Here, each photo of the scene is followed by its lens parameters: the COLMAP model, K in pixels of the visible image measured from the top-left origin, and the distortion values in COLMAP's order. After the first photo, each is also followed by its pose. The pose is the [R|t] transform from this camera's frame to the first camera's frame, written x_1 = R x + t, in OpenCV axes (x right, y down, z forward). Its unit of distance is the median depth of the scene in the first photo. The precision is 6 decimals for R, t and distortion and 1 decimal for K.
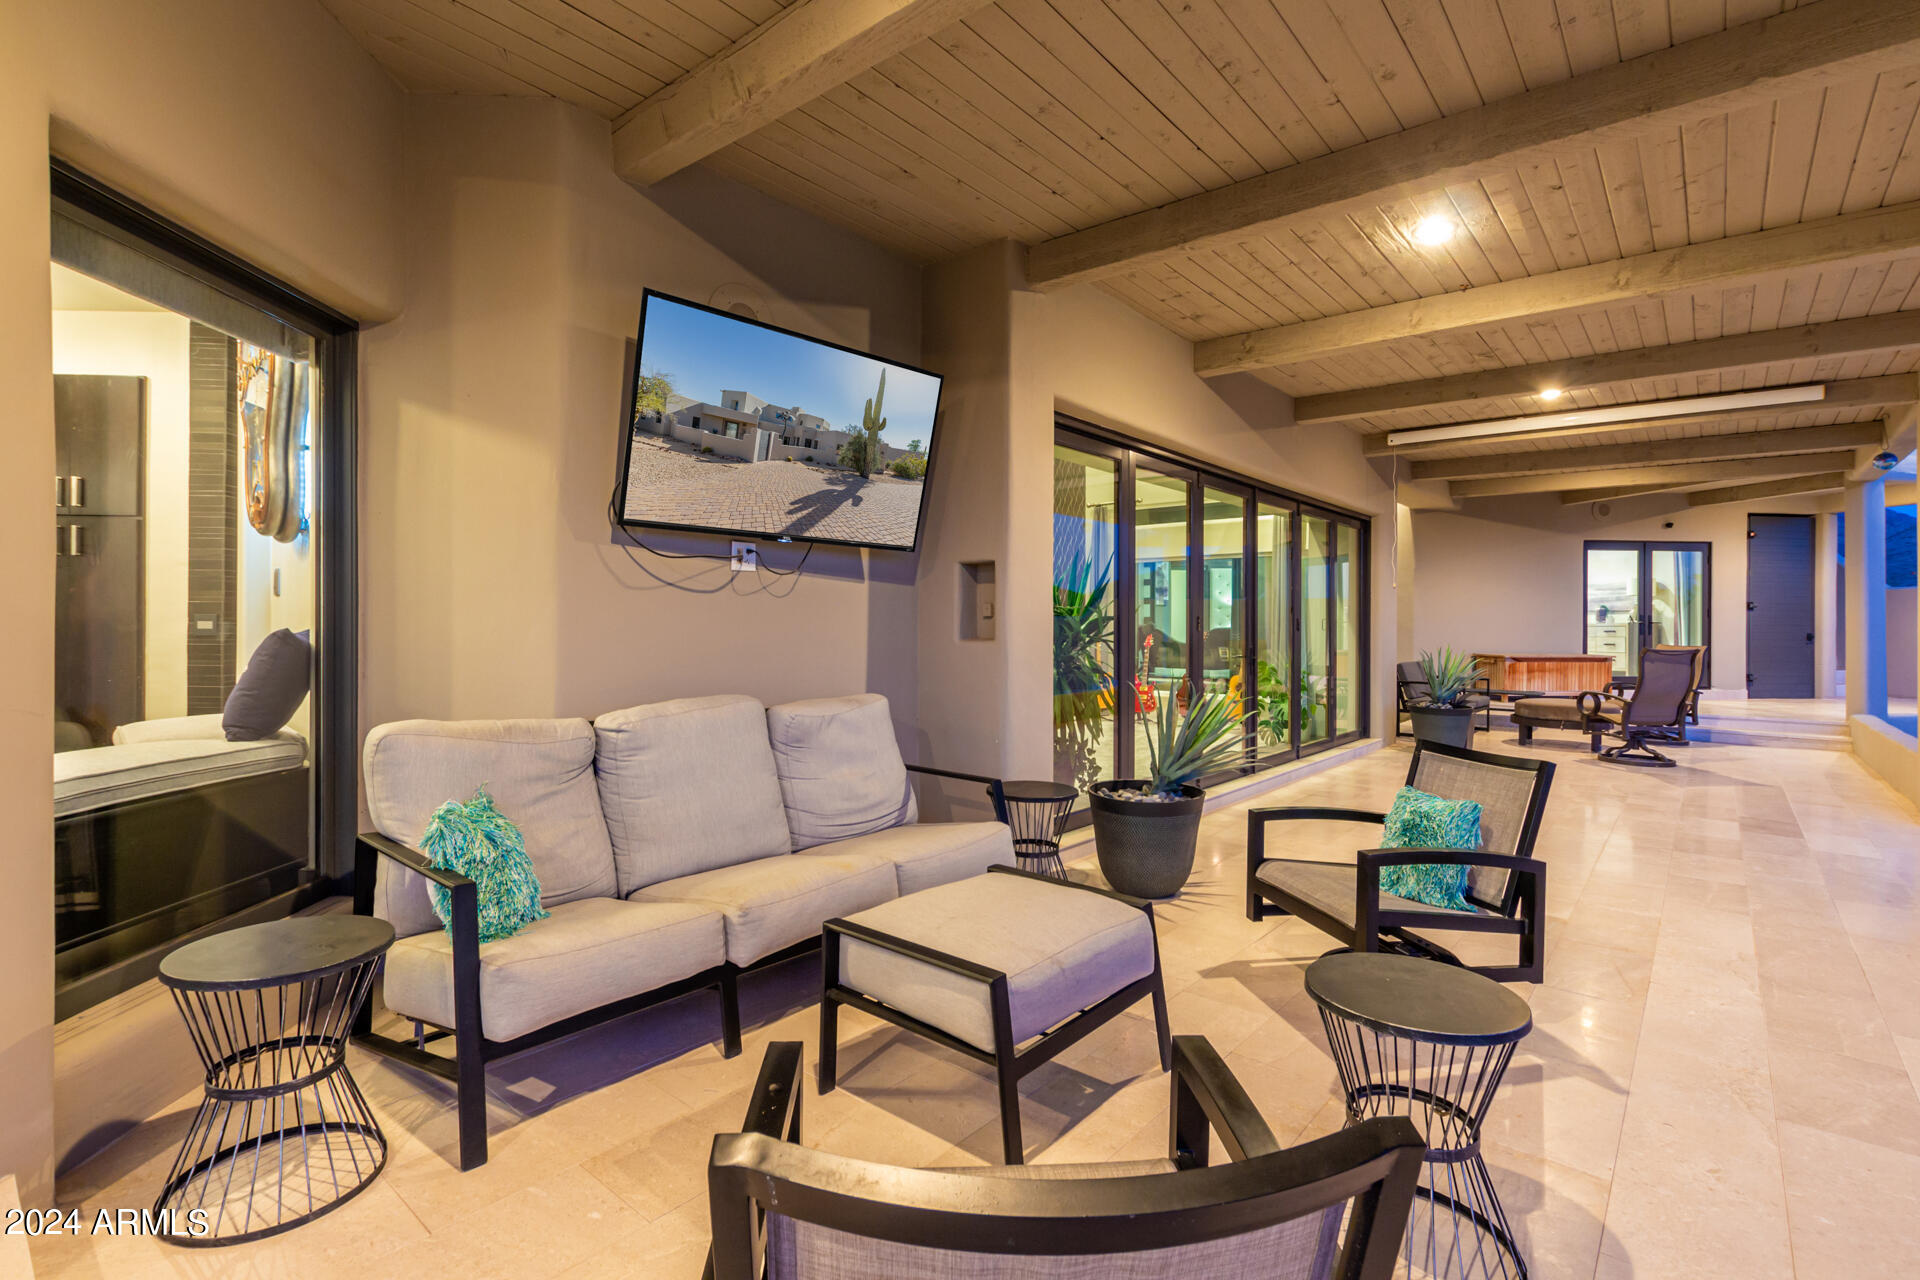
lens RADIAL K [[878.9, 0, 962.7], [0, 878.9, 622.0], [0, 0, 1]] dist [0.002878, -0.000137]
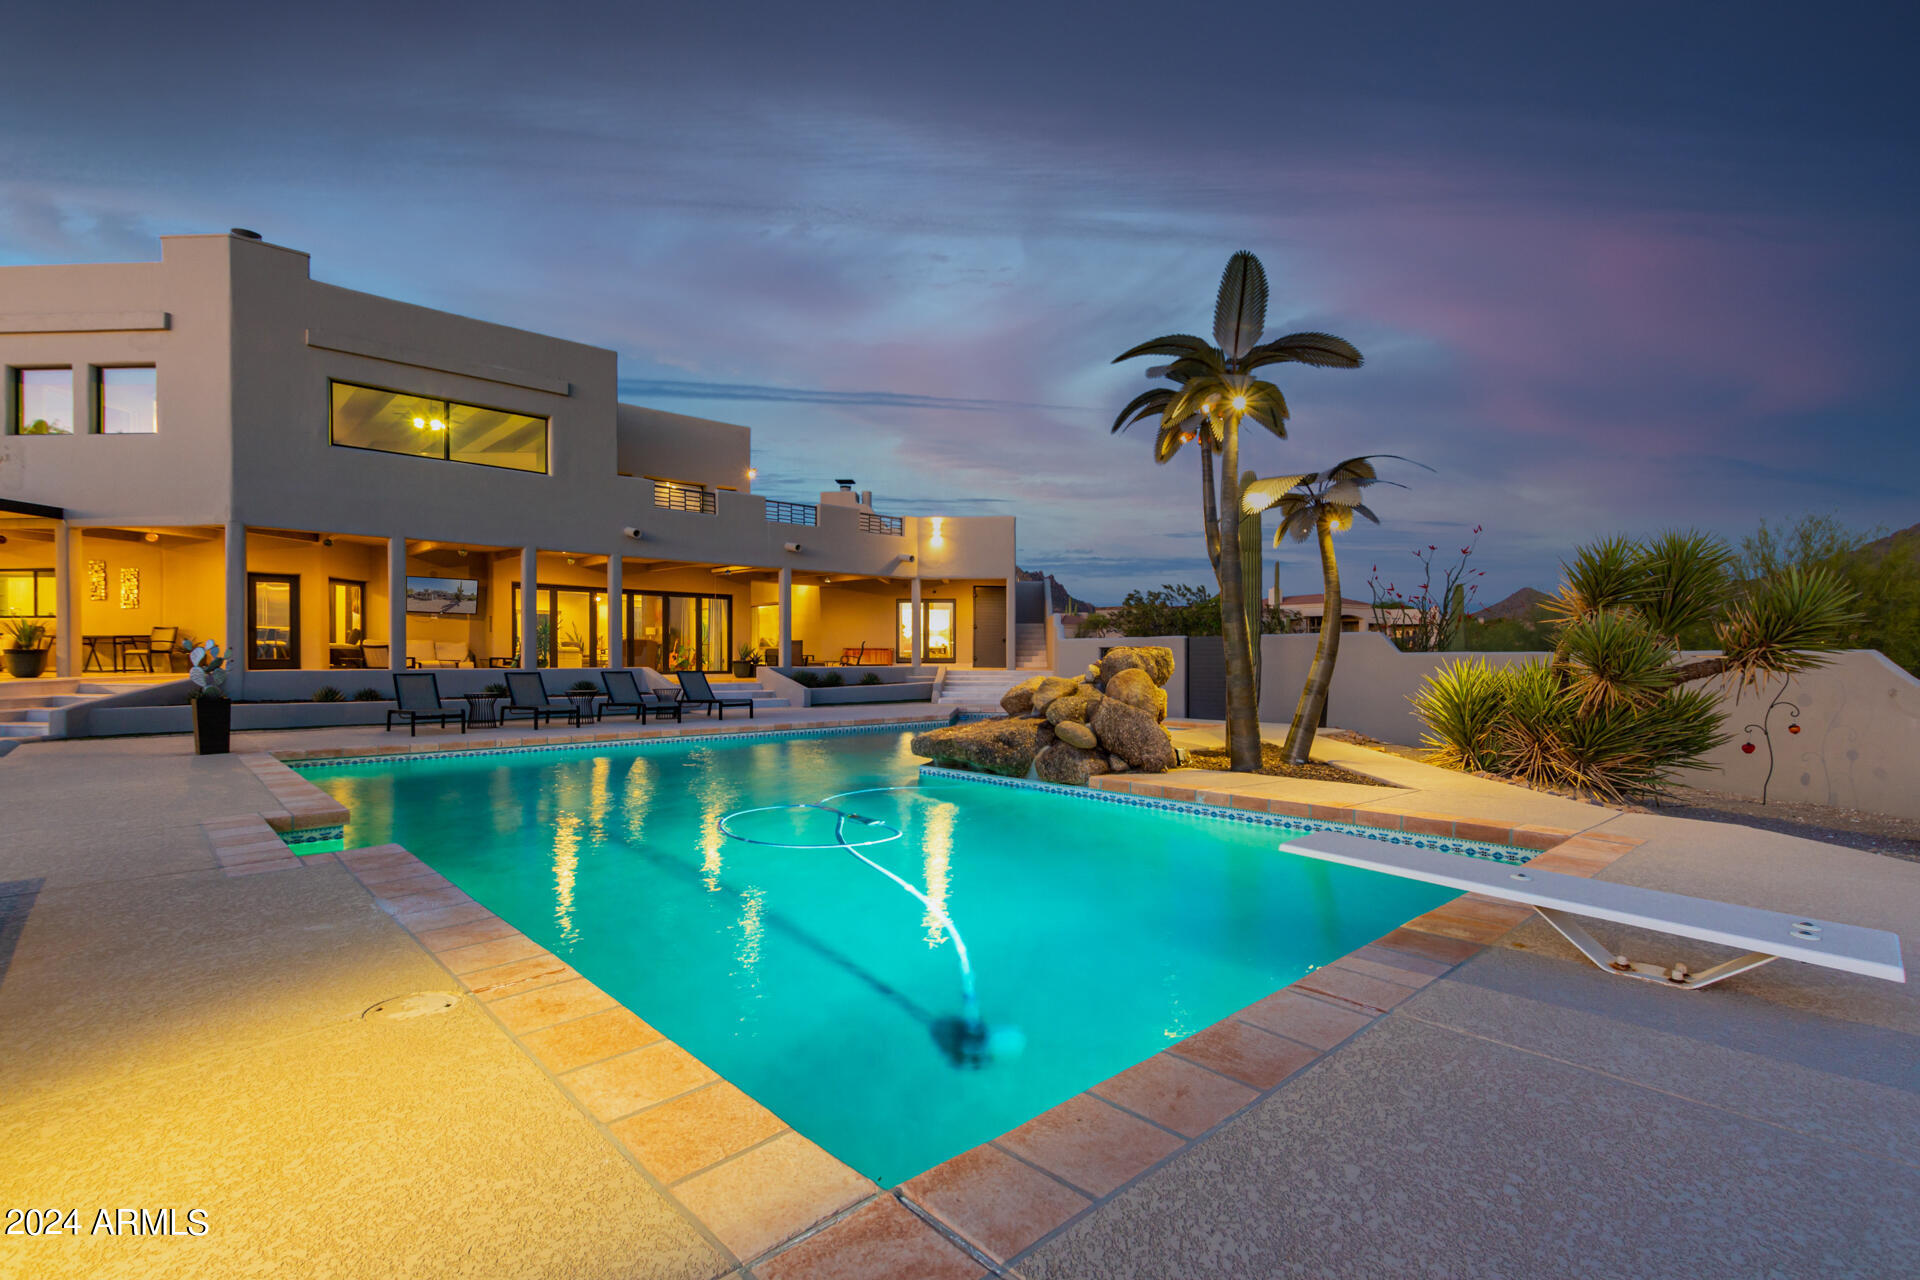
lens RADIAL K [[878.9, 0, 960.4], [0, 878.9, 654.2], [0, 0, 1]] dist [0.002878, -0.000137]
pose [[0.993256, -0.003795, -0.115883, 3.427510], [0.003537, 0.999991, -0.002431, 0.176700], [0.115891, 0.002005, 0.993260, -3.835811]]
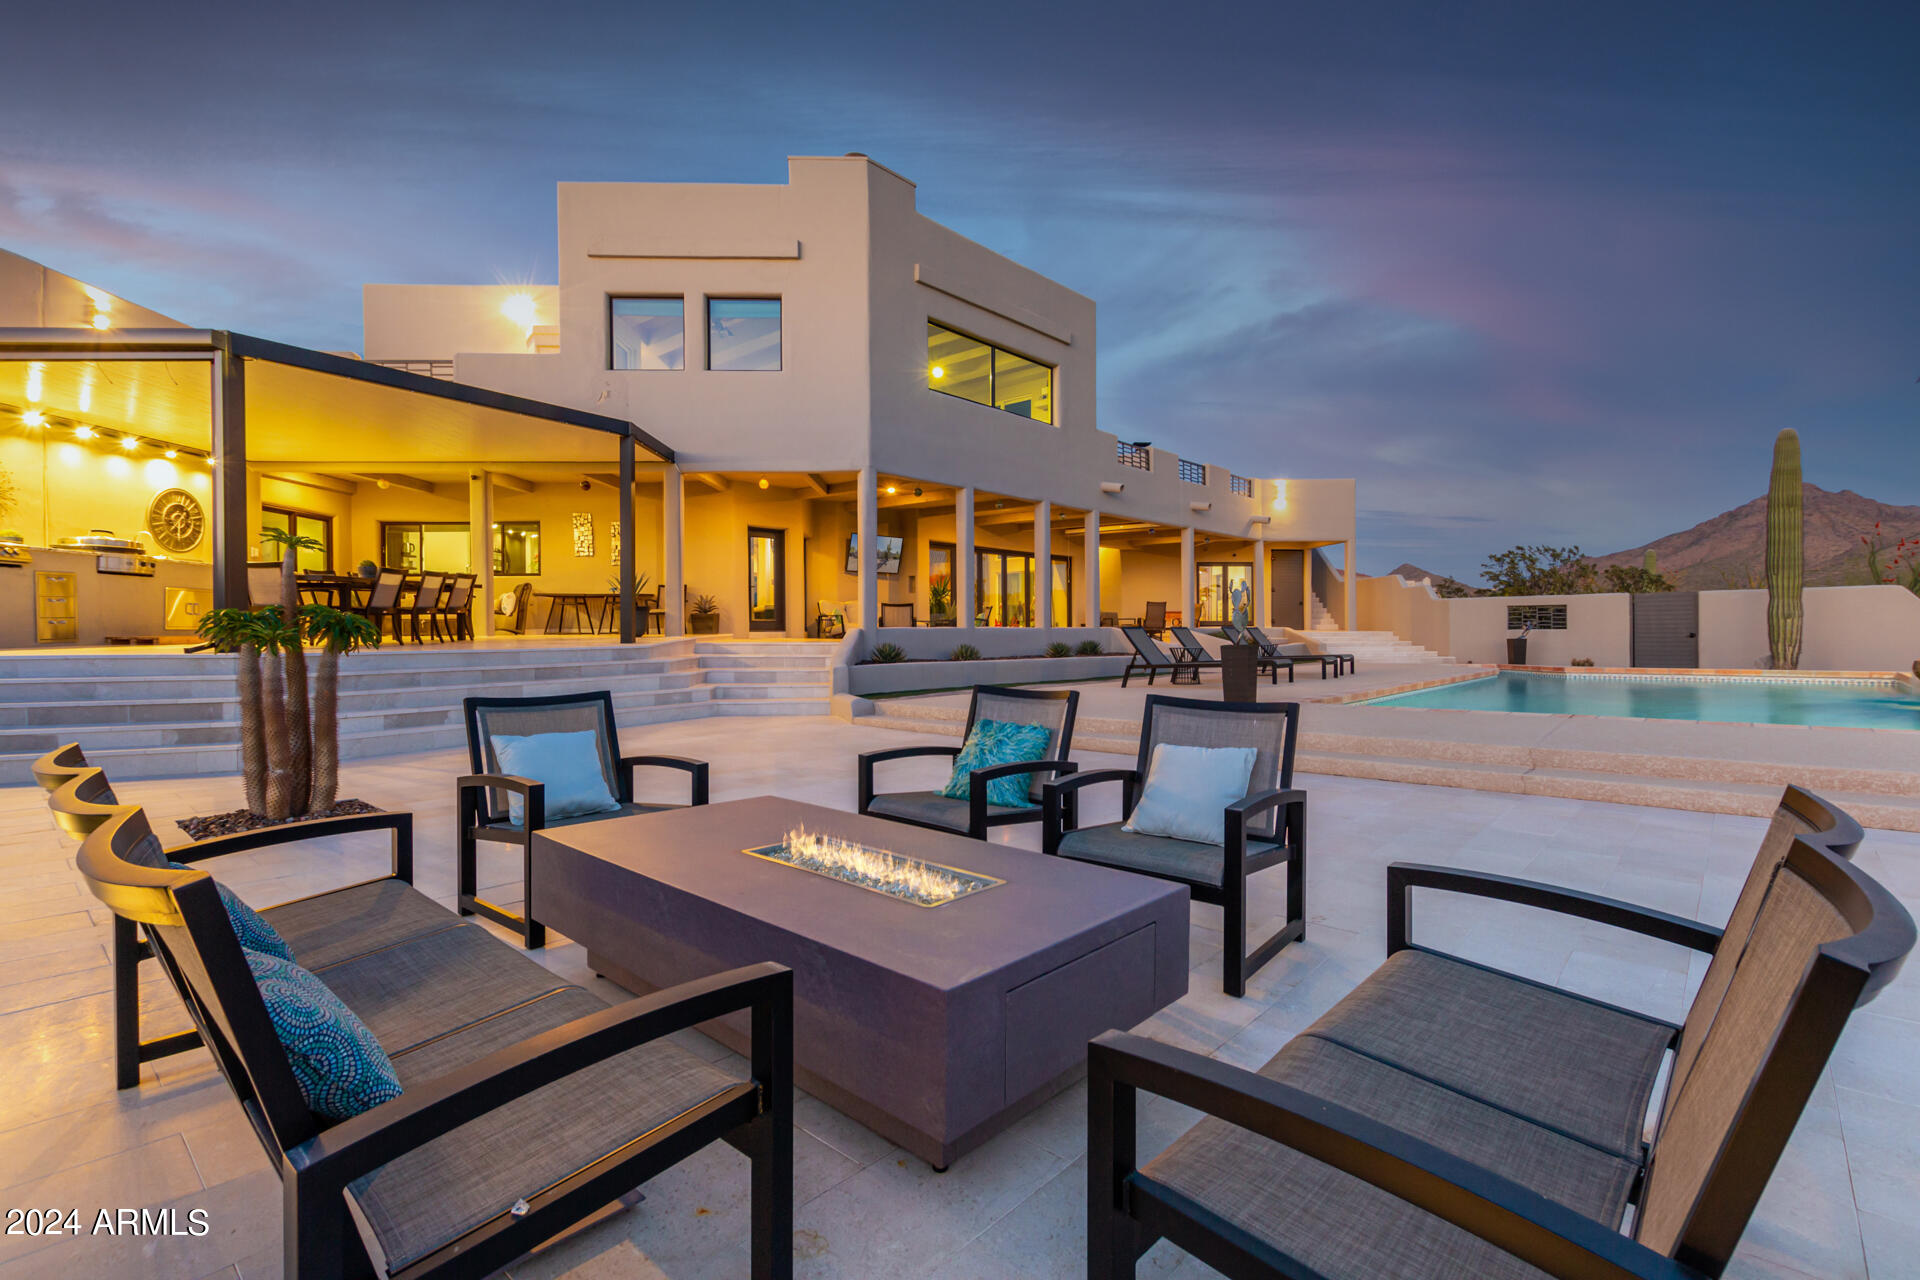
lens RADIAL K [[878.9, 0, 965.1], [0, 878.9, 643.4], [0, 0, 1]] dist [0.002878, -0.000137]
pose [[0.999615, -0.015093, -0.023299, 0.439763], [0.015276, 0.999854, 0.007664, 0.281524], [0.023180, -0.008017, 0.999699, -3.994232]]
